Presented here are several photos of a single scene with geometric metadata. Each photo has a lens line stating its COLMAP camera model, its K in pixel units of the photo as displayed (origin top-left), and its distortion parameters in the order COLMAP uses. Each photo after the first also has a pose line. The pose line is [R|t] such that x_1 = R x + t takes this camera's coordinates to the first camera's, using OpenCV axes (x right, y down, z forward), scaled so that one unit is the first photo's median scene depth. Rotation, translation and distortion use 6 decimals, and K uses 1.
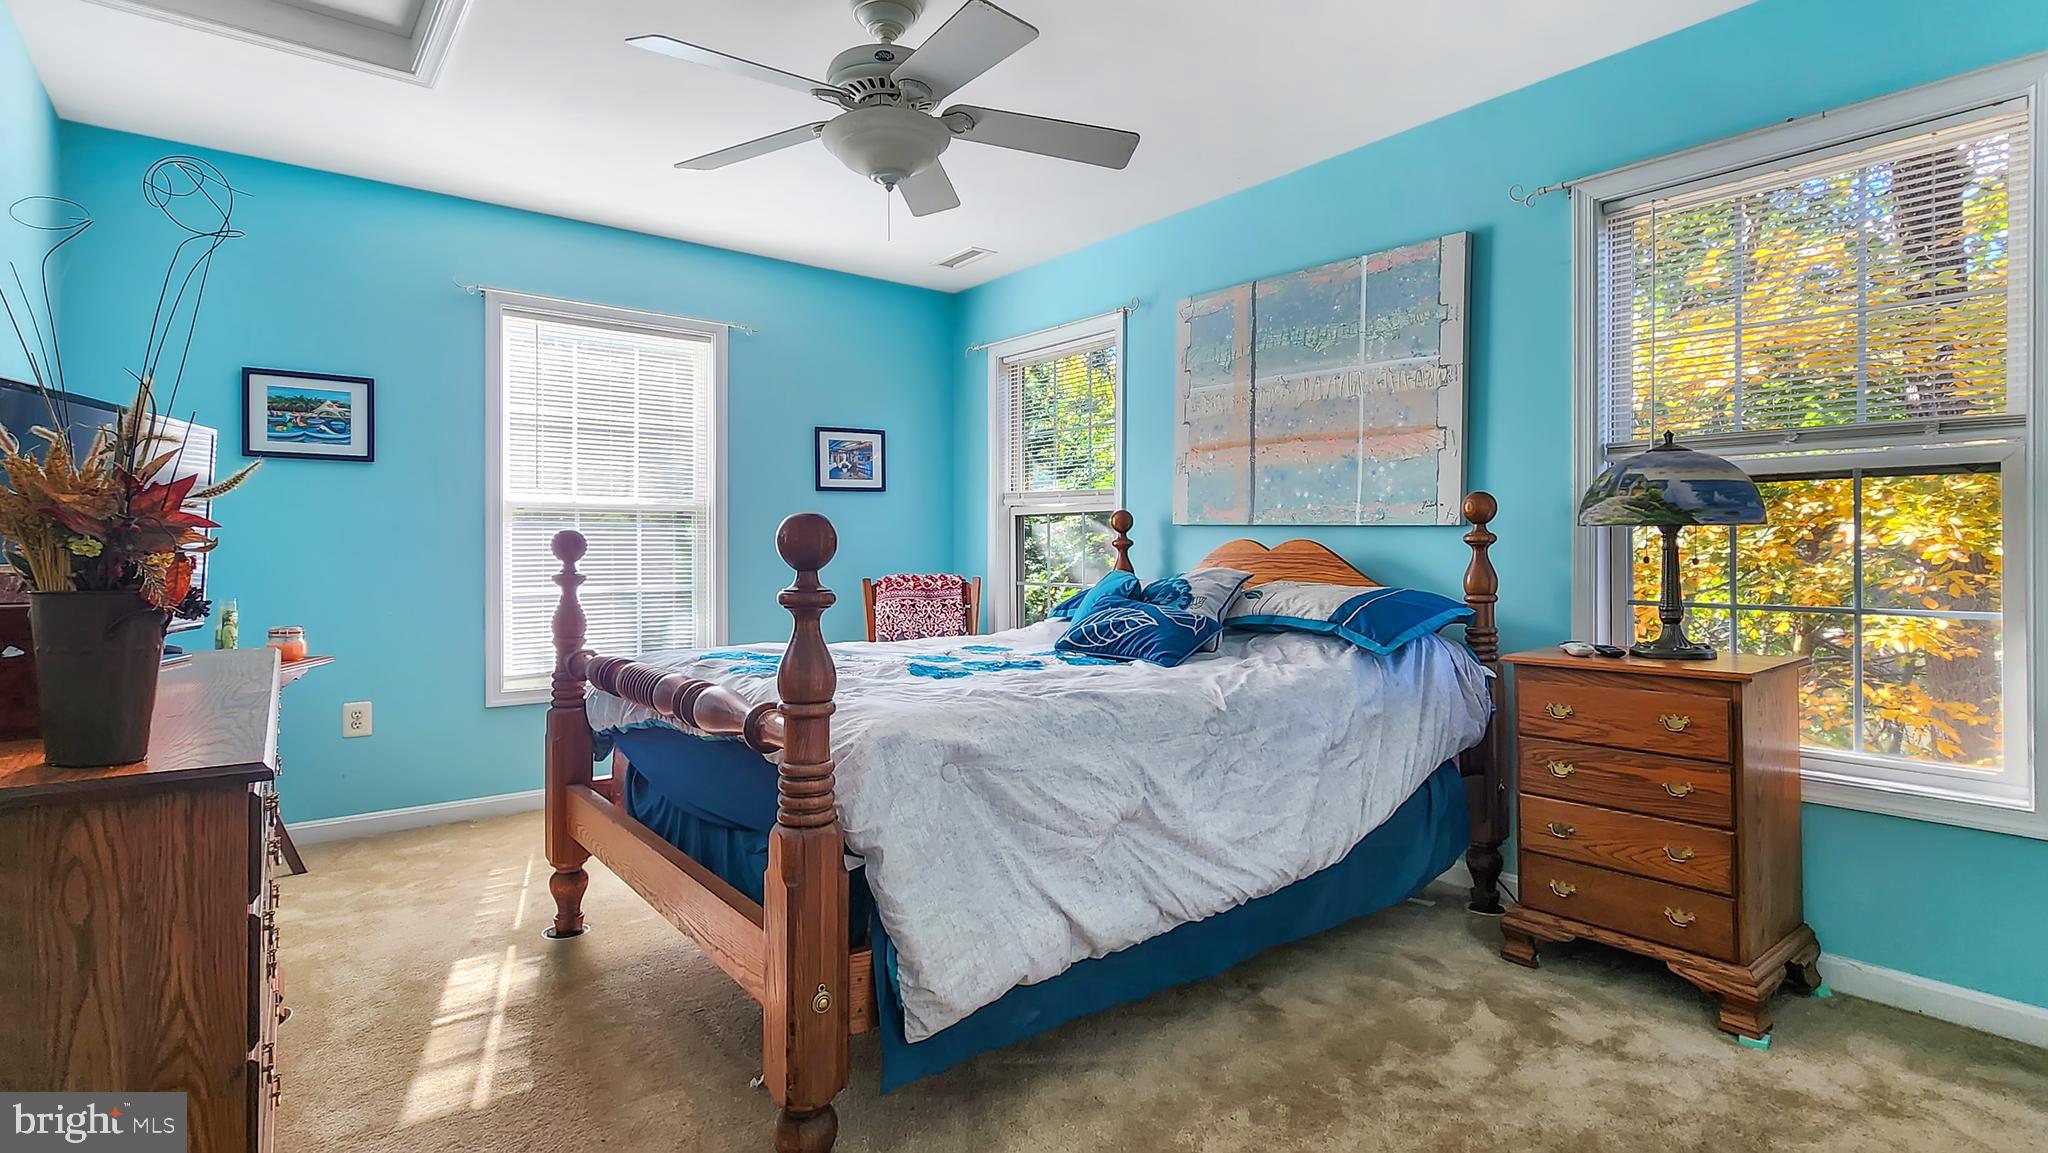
lens RADIAL K [[985.8, 0, 1027.0], [0, 985.8, 544.3], [0, 0, 1]] dist [-0.001776, -0.000267]
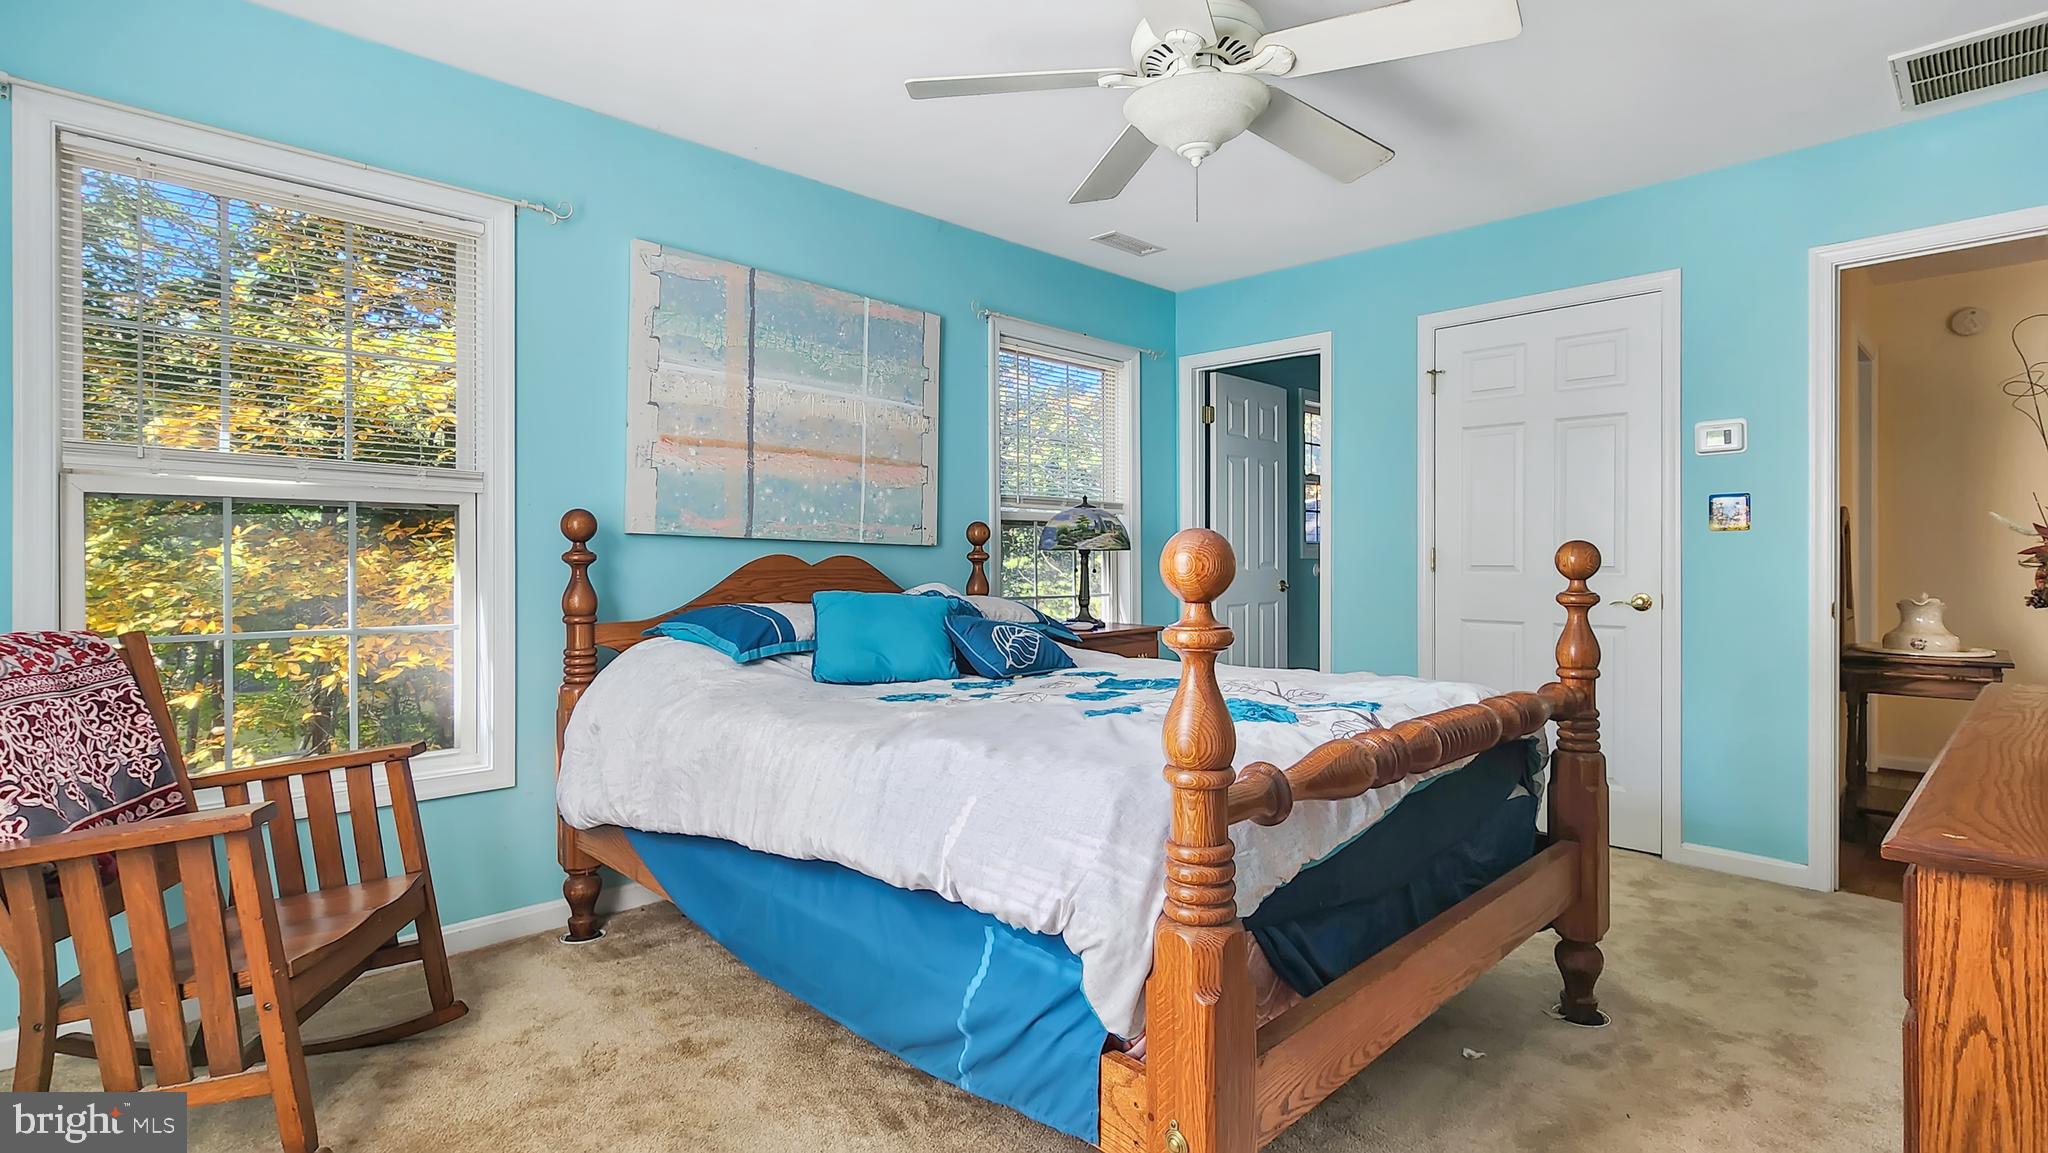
lens RADIAL K [[985.8, 0, 1027.0], [0, 985.8, 544.3], [0, 0, 1]] dist [-0.001776, -0.000267]
pose [[-0.118421, 0.016125, 0.992833, -0.715885], [-0.006879, 0.999831, -0.017059, -0.000411], [-0.992940, -0.008850, -0.118290, 0.886479]]
